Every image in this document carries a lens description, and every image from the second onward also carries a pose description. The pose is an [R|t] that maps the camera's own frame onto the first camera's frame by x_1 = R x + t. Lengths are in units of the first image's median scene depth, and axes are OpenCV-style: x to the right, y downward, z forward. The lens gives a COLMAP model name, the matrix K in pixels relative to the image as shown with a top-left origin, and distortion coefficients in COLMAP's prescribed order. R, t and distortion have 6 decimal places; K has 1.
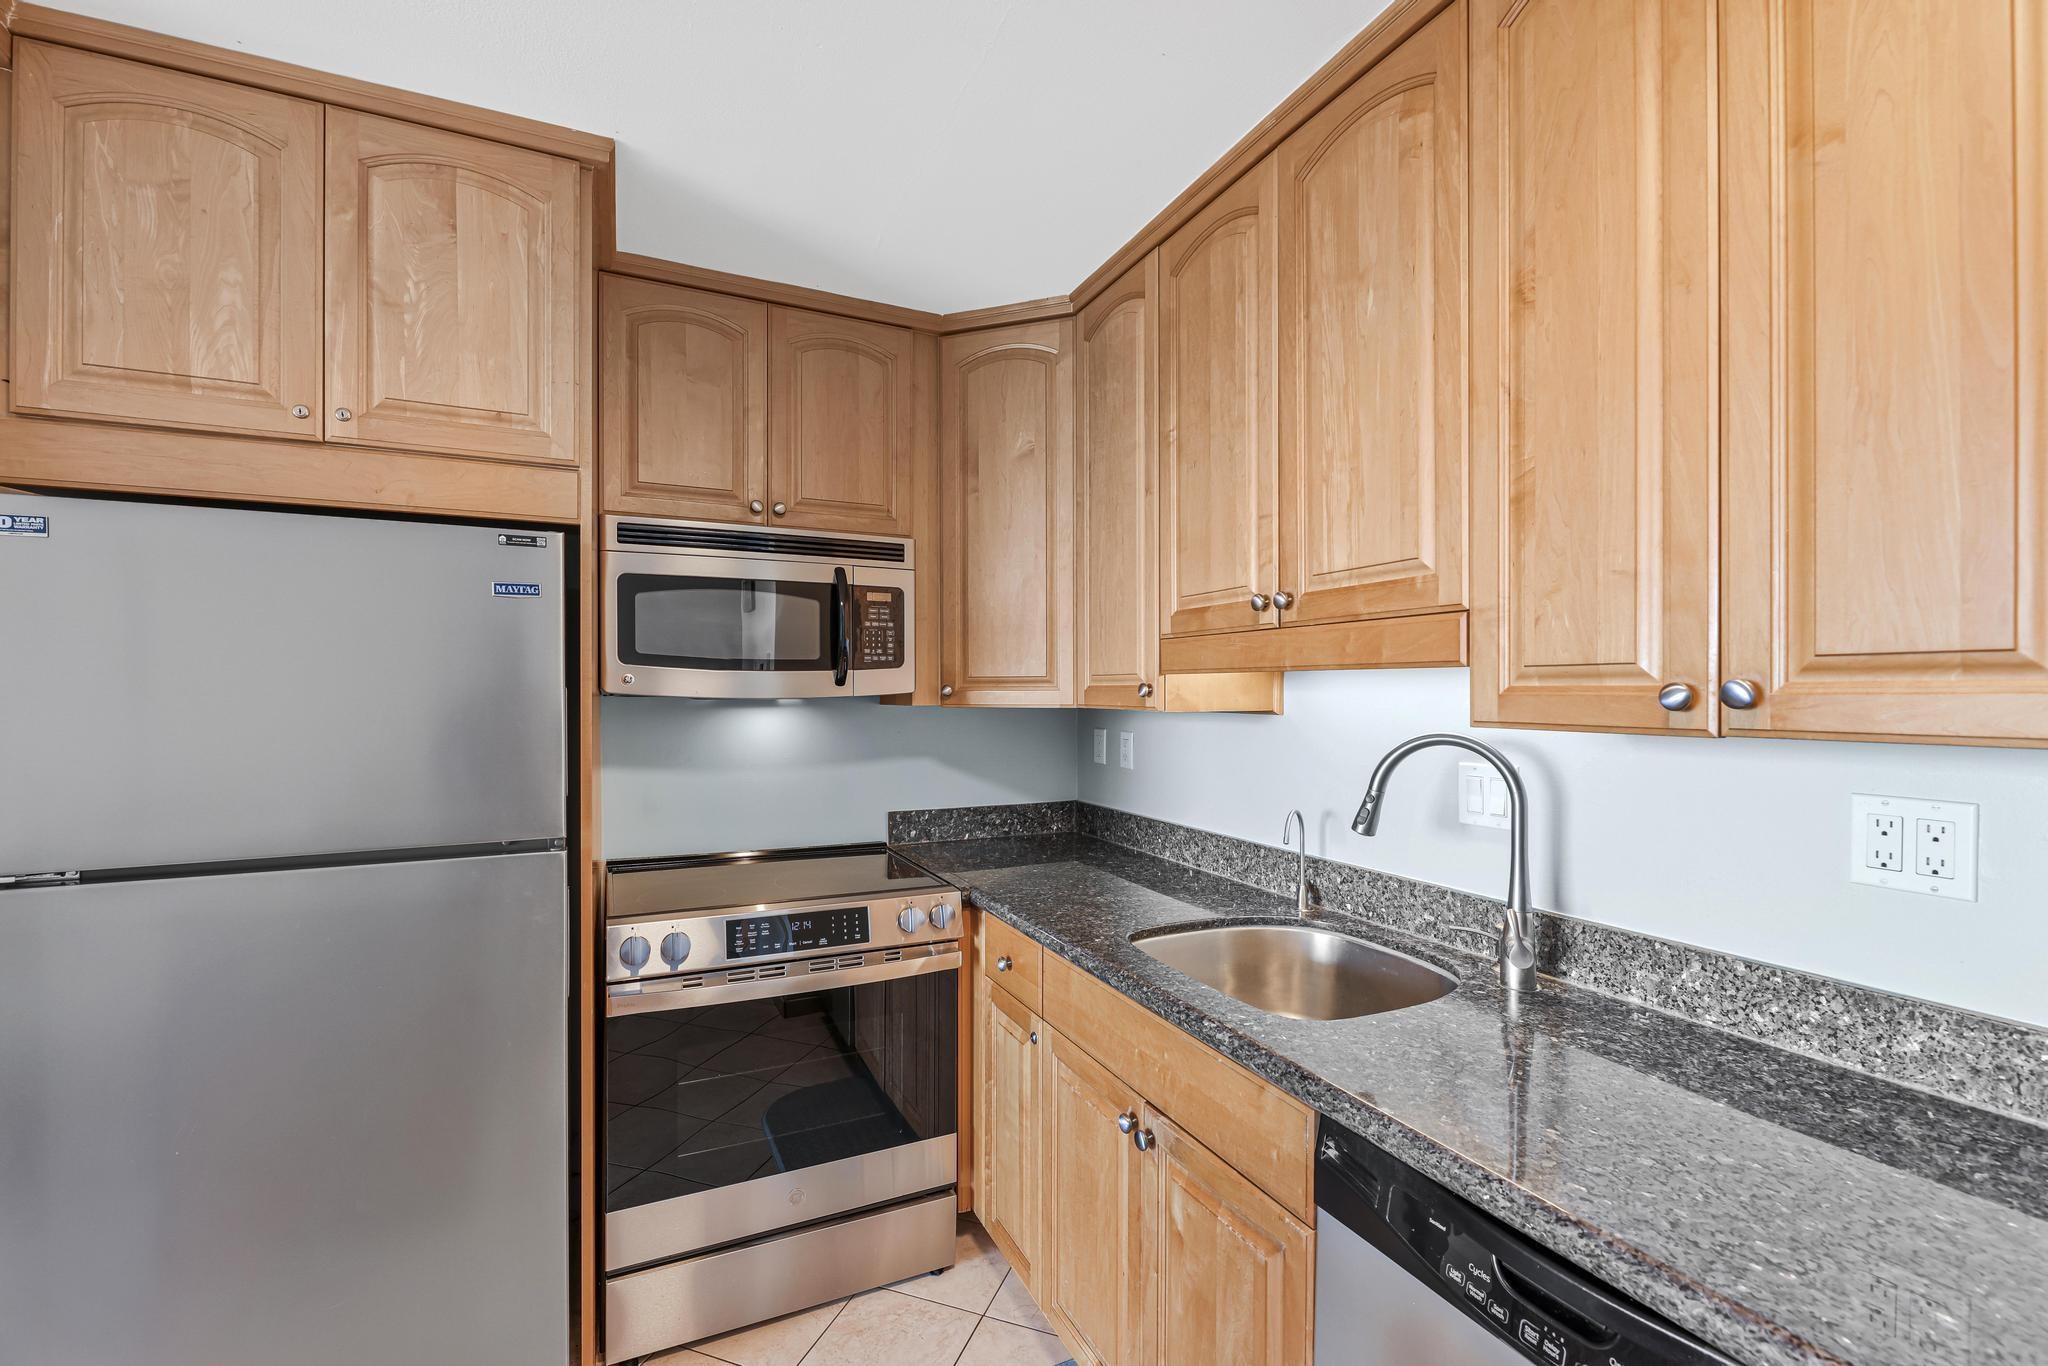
lens RADIAL K [[869.4, 0, 1021.5], [0, 869.4, 698.0], [0, 0, 1]] dist [-0.001902, -0.000913]
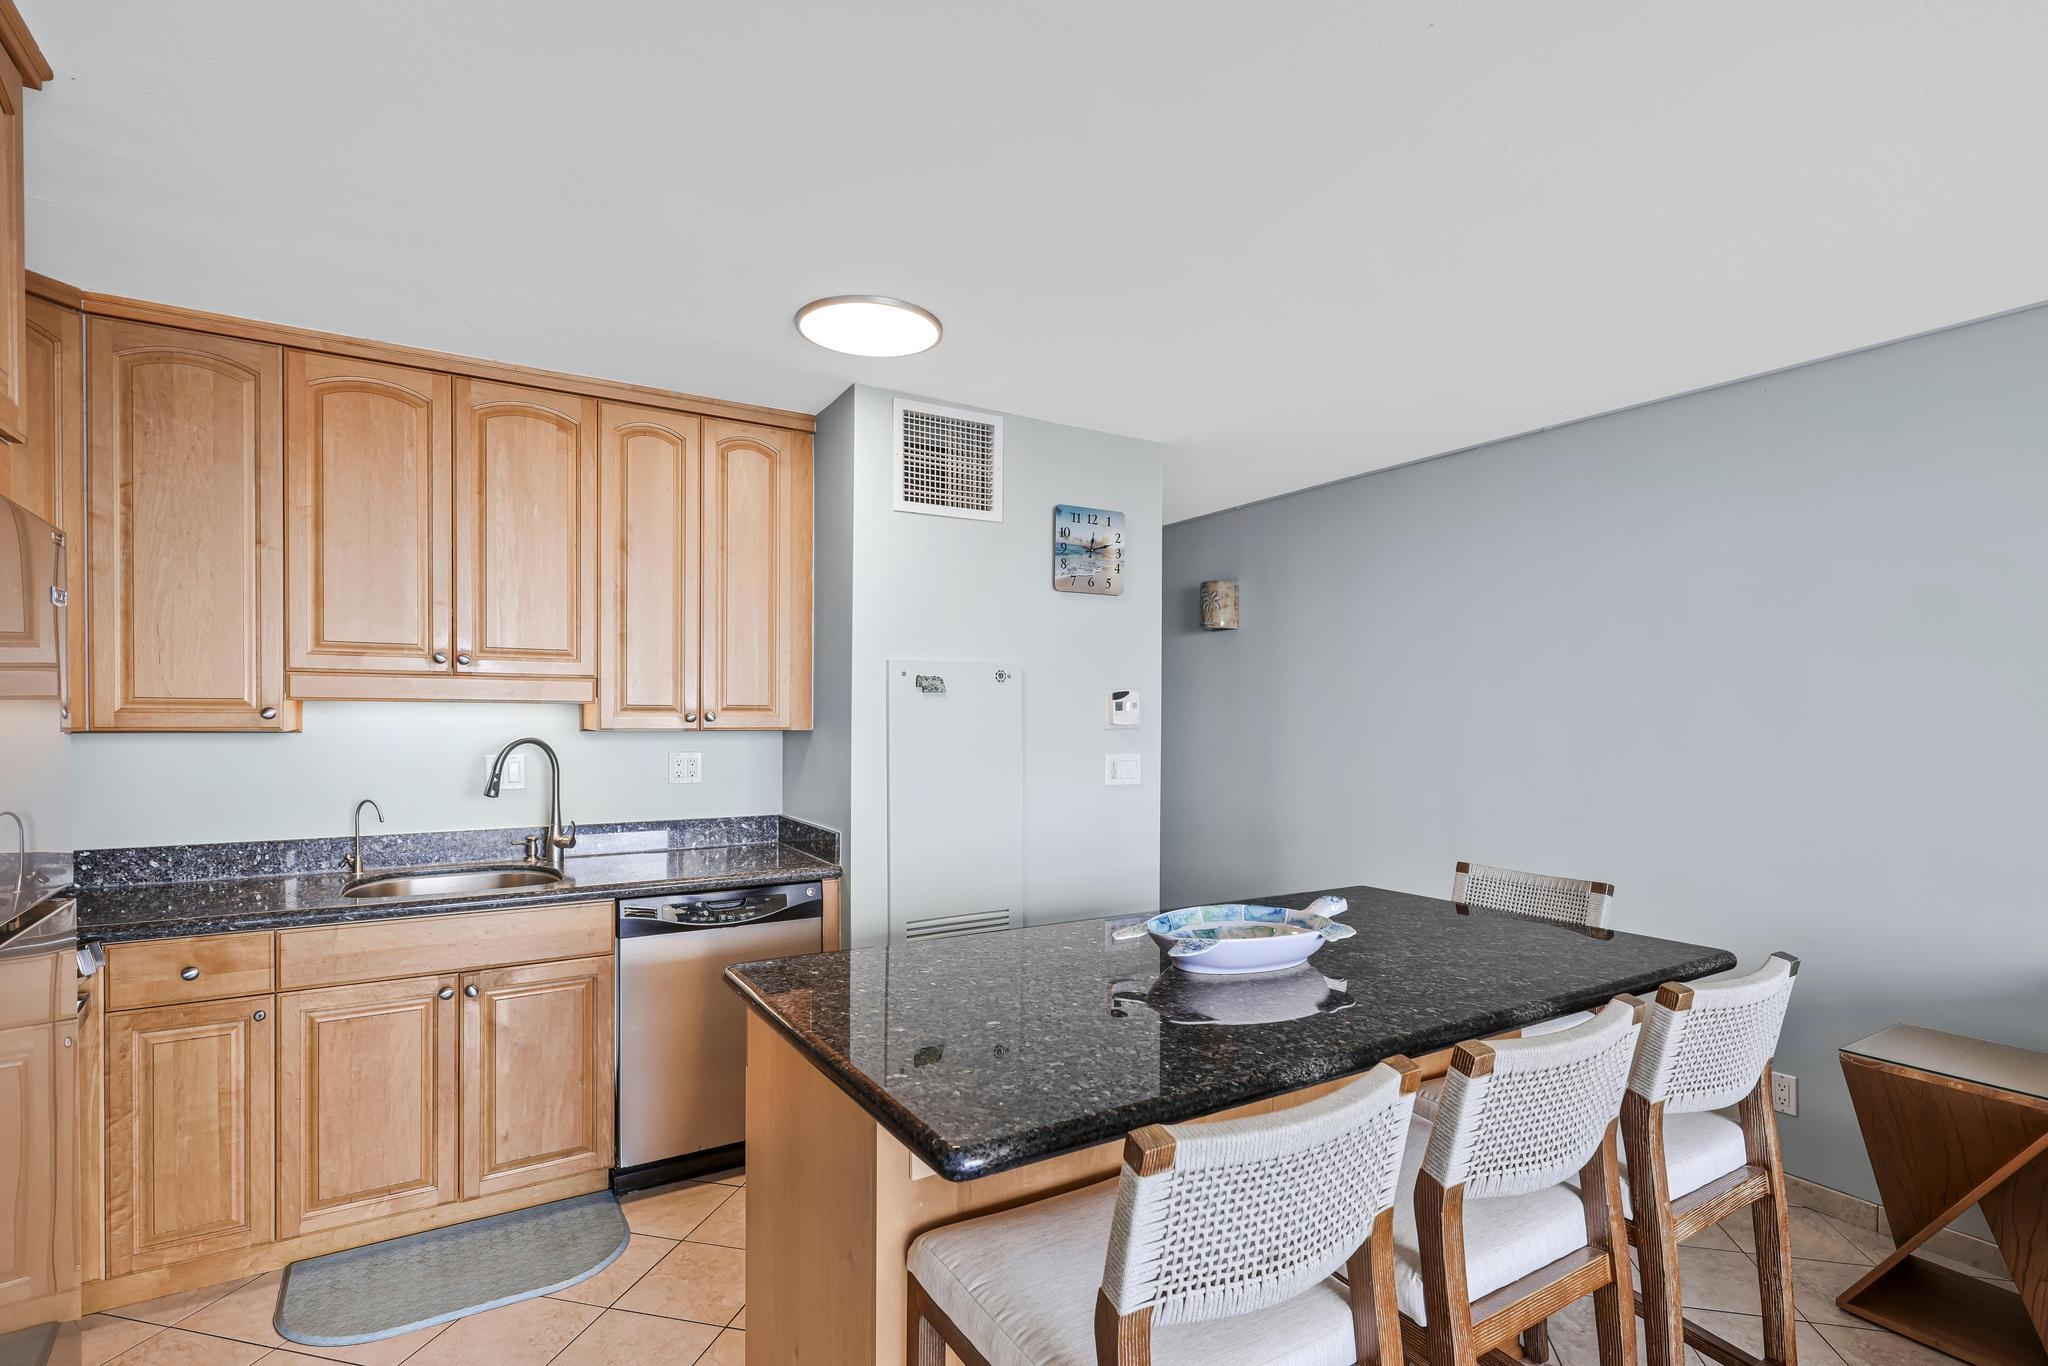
lens RADIAL K [[970.4, 0, 1020.7], [0, 970.4, 730.4], [0, 0, 1]] dist [-0.000917, -0.000303]
pose [[-0.120281, -0.015741, 0.992615, -1.439061], [0.003067, 0.999864, 0.016227, -0.004494], [-0.992735, 0.004996, -0.120216, 0.159041]]
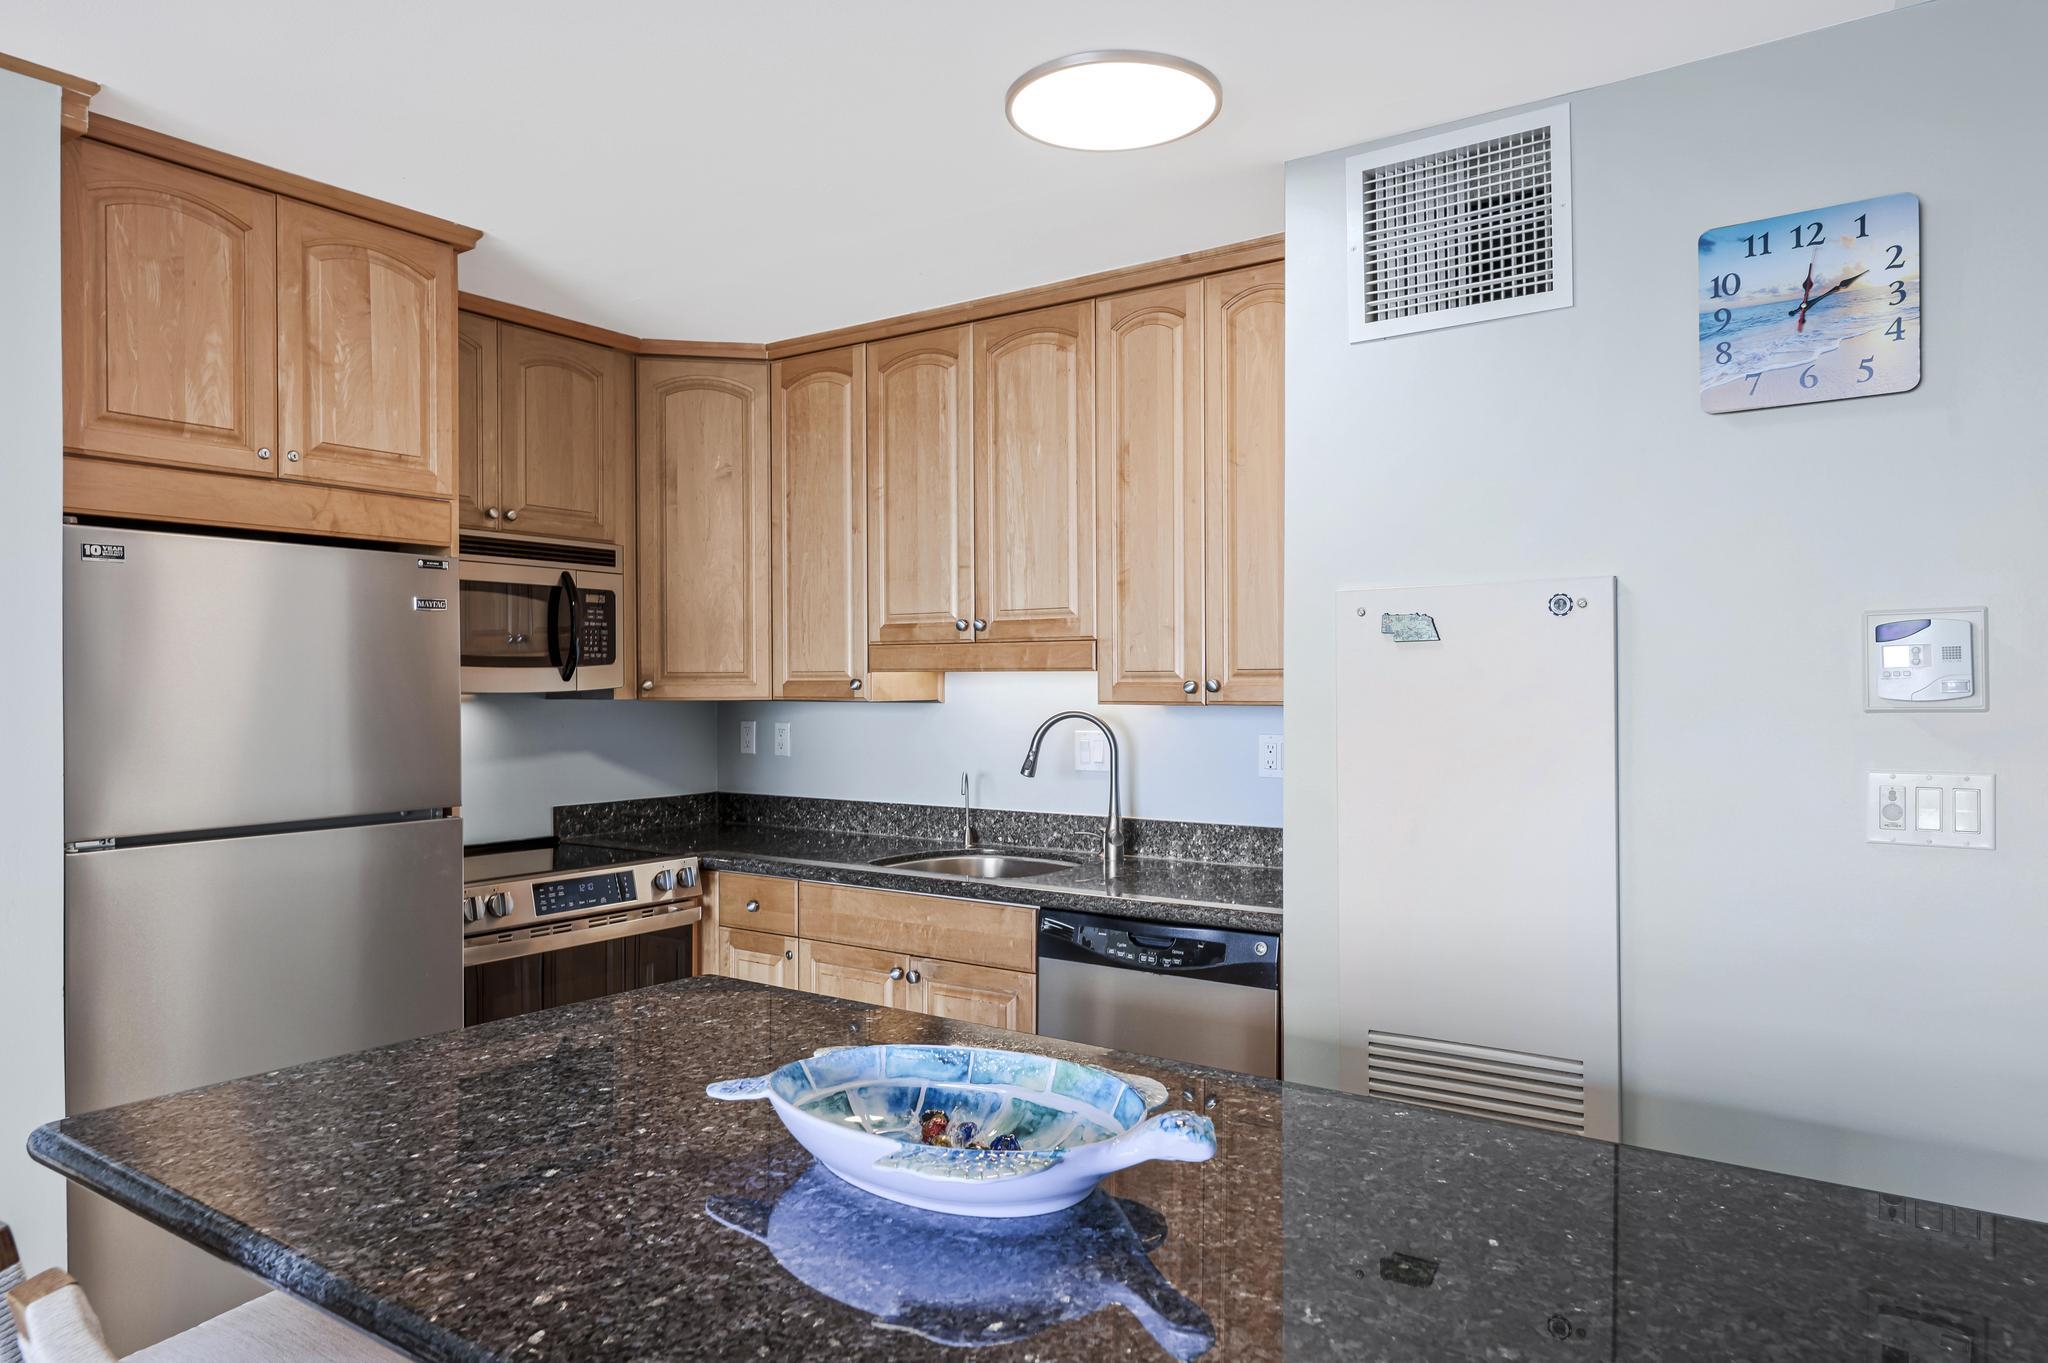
lens RADIAL K [[1332.4, 0, 1018.7], [0, 1332.4, 690.1], [0, 0, 1]] dist [0.012861, -0.000787]
pose [[0.866114, -0.005076, 0.499822, -0.705640], [0.006812, 0.999975, -0.001649, 0.004828], [-0.499801, 0.004833, 0.866127, -0.919972]]
